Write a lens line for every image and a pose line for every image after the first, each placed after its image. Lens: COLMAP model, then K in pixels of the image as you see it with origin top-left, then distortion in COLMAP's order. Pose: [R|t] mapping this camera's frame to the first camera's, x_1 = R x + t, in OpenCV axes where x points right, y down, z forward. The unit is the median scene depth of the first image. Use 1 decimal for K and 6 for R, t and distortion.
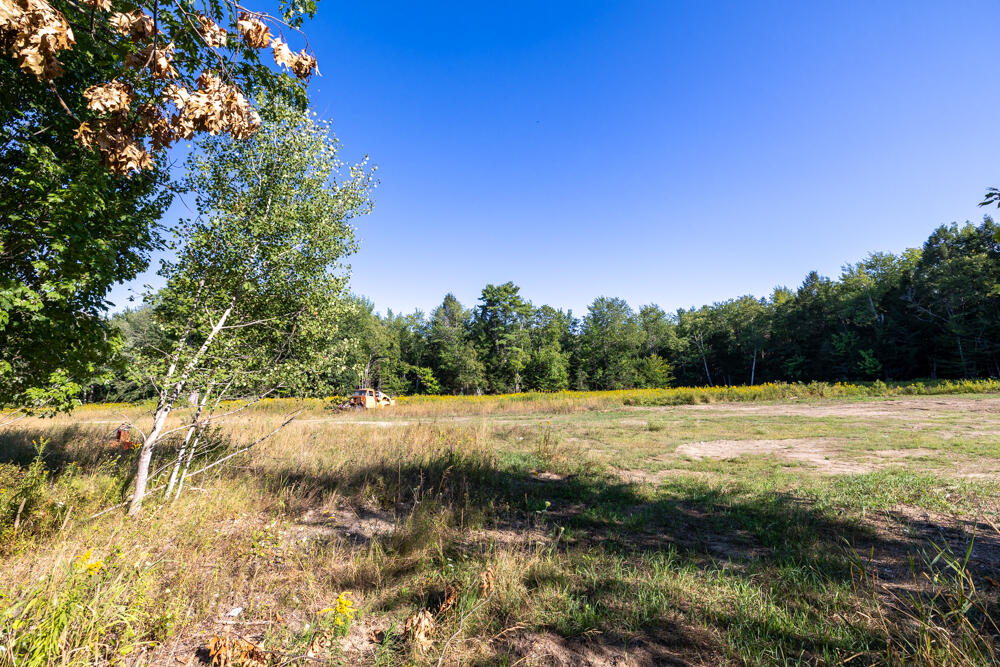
lens RADIAL K [[422.1, 0, 496.1], [0, 422.1, 328.9], [0, 0, 1]] dist [0.002260, 0.000270]
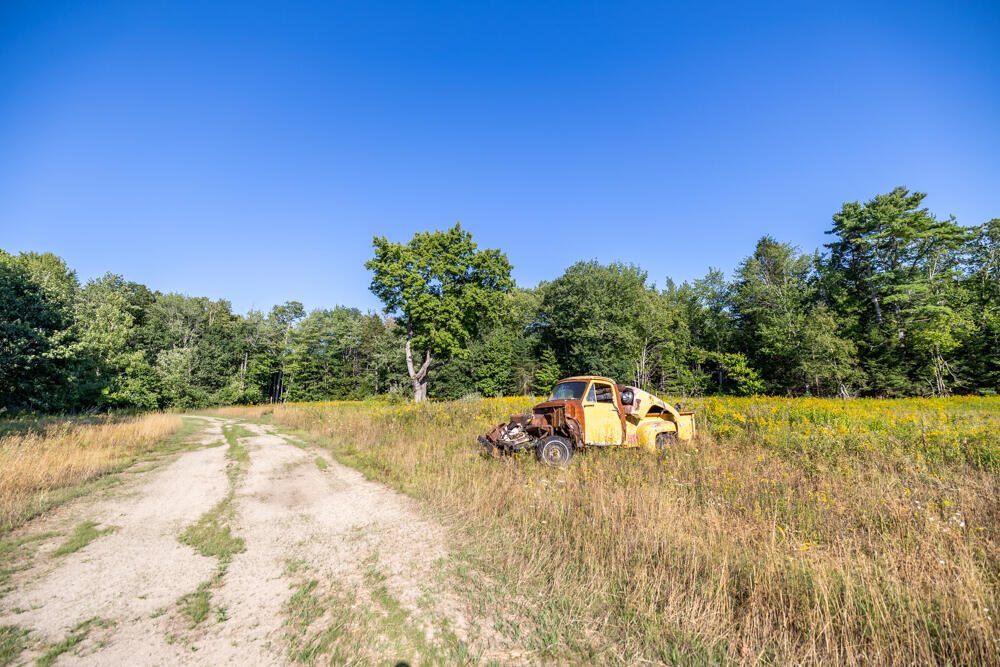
lens RADIAL K [[422.1, 0, 497.0], [0, 422.1, 331.3], [0, 0, 1]] dist [0.002260, 0.000270]
pose [[0.796538, -0.071312, -0.600368, -0.065727], [0.077746, 0.996856, -0.015258, 0.040455], [0.599568, -0.034522, 0.799579, 0.268979]]
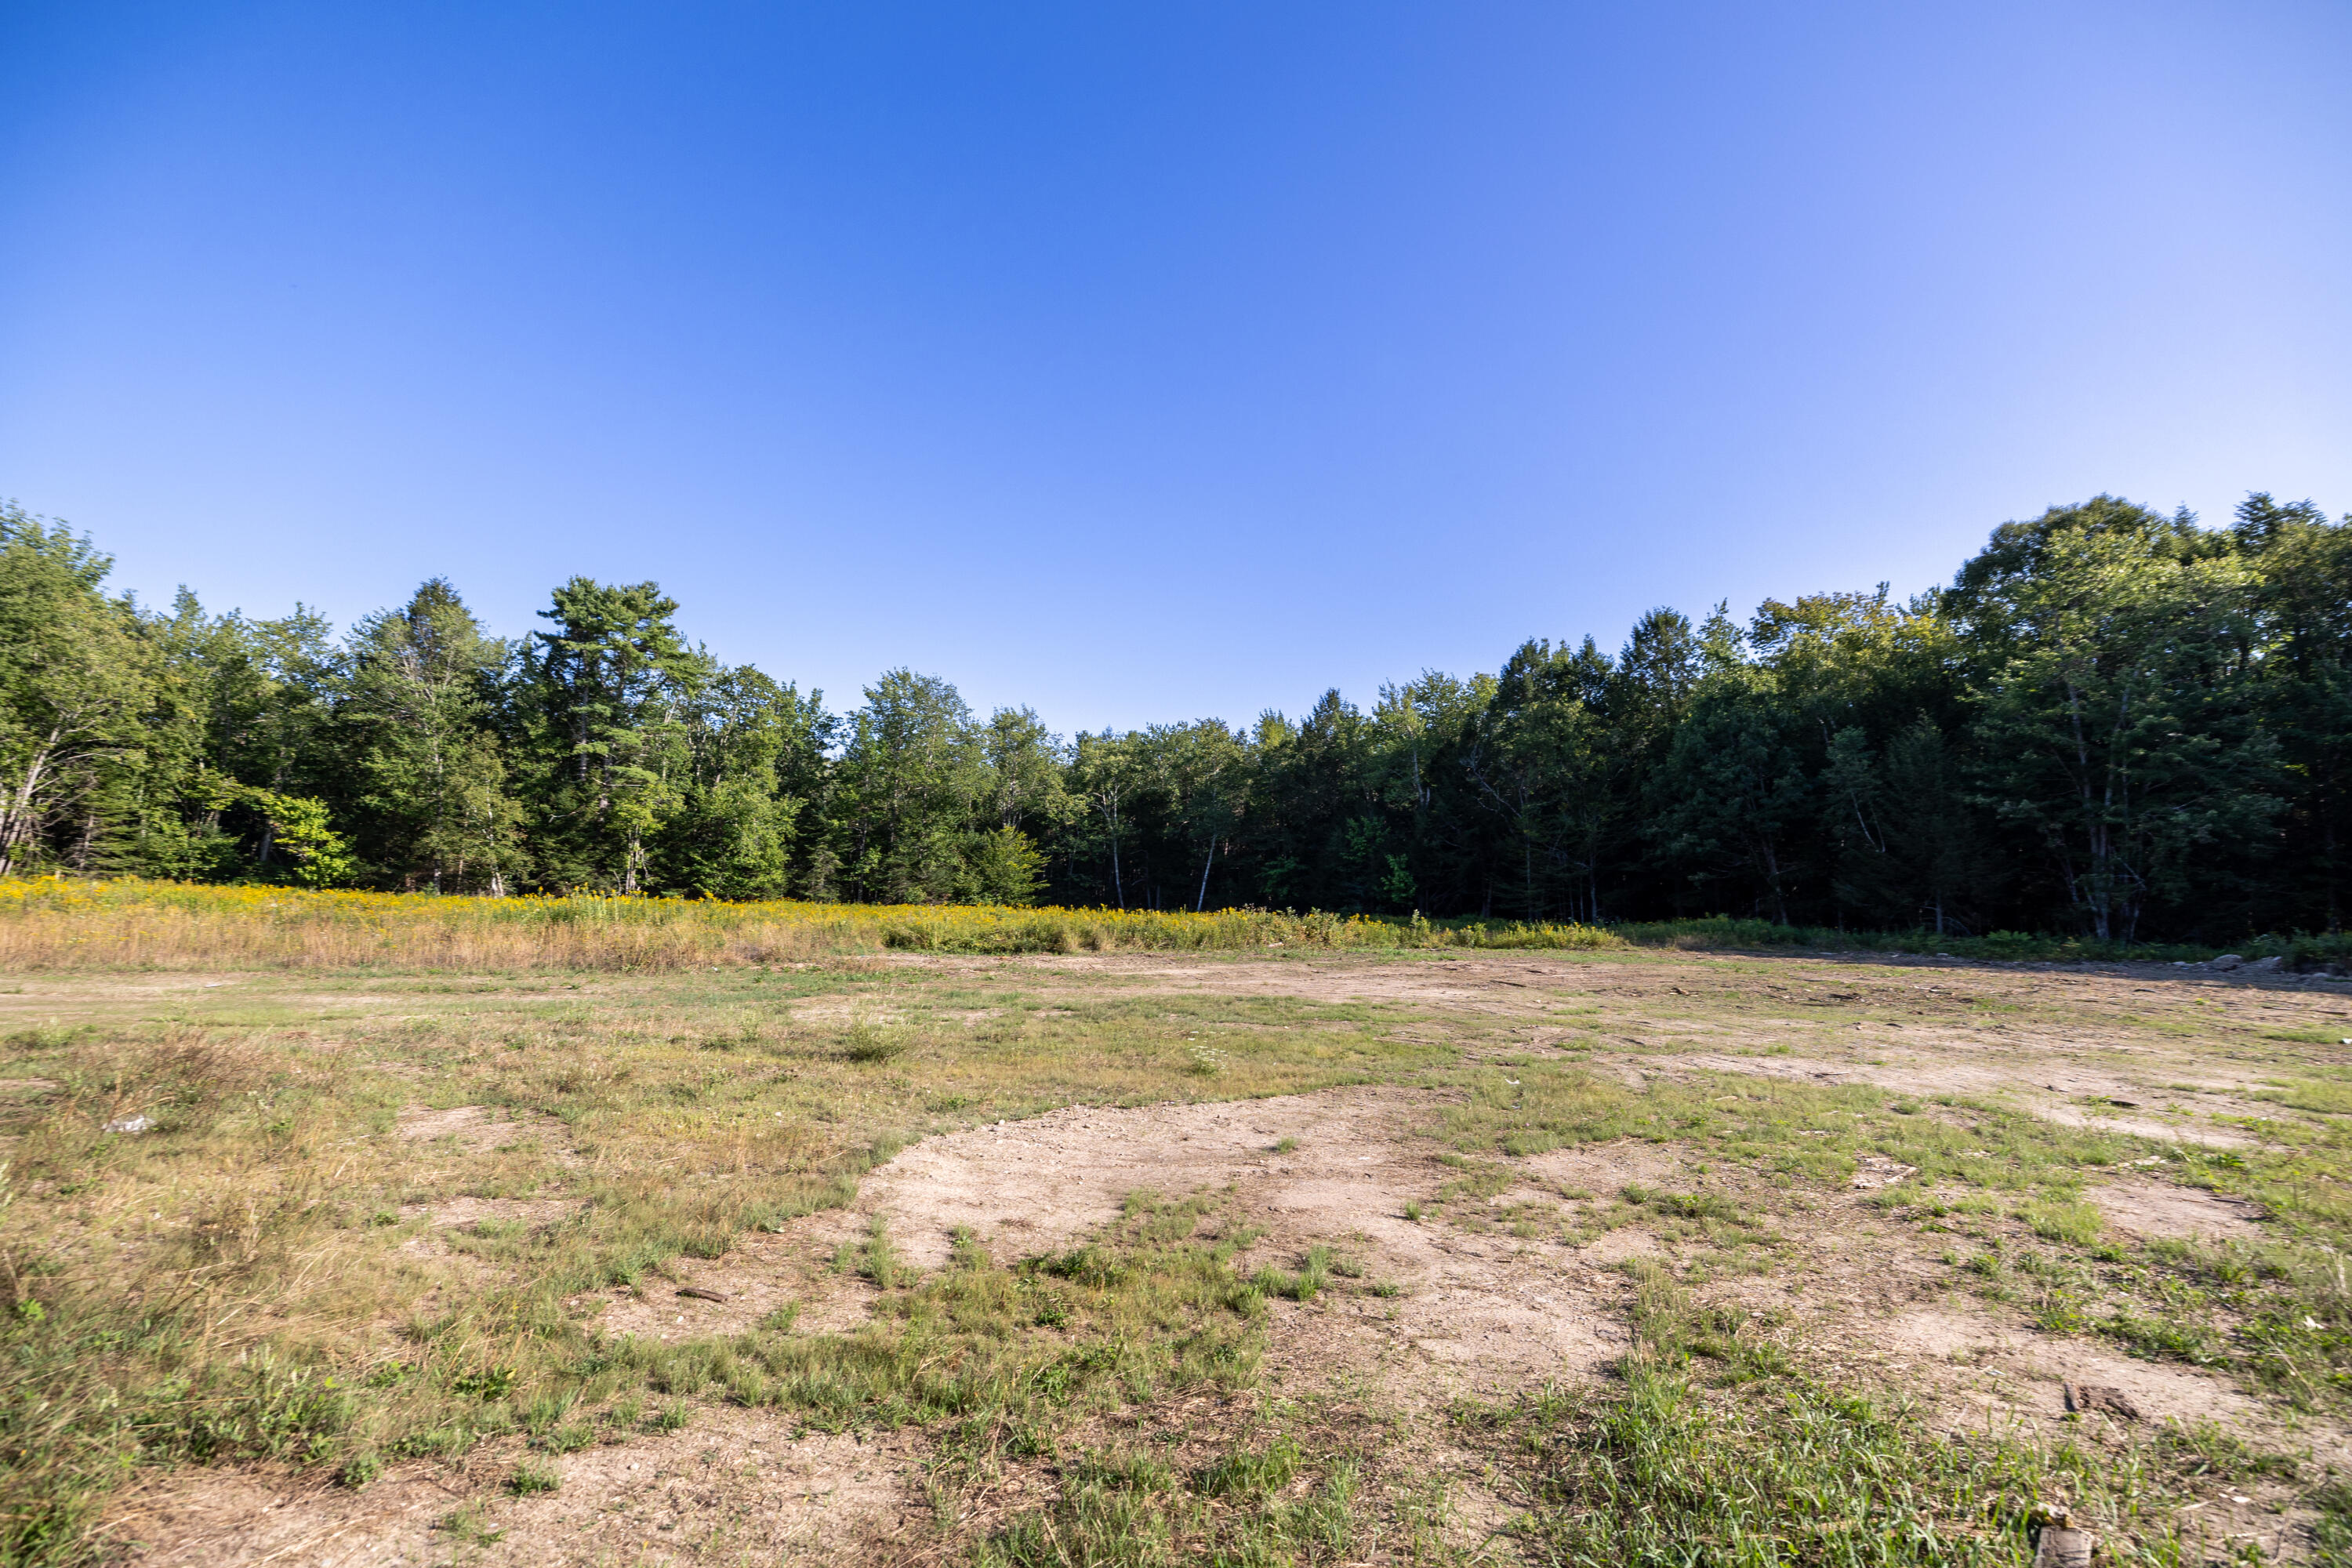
lens RADIAL K [[992.8, 0, 1175.1], [0, 992.8, 777.7], [0, 0, 1]] dist [0.002260, 0.000270]
pose [[0.867514, 0.119175, 0.482926, 0.033900], [-0.127592, 0.991705, -0.015529, 0.007288], [-0.480771, -0.048146, 0.875523, 0.055838]]
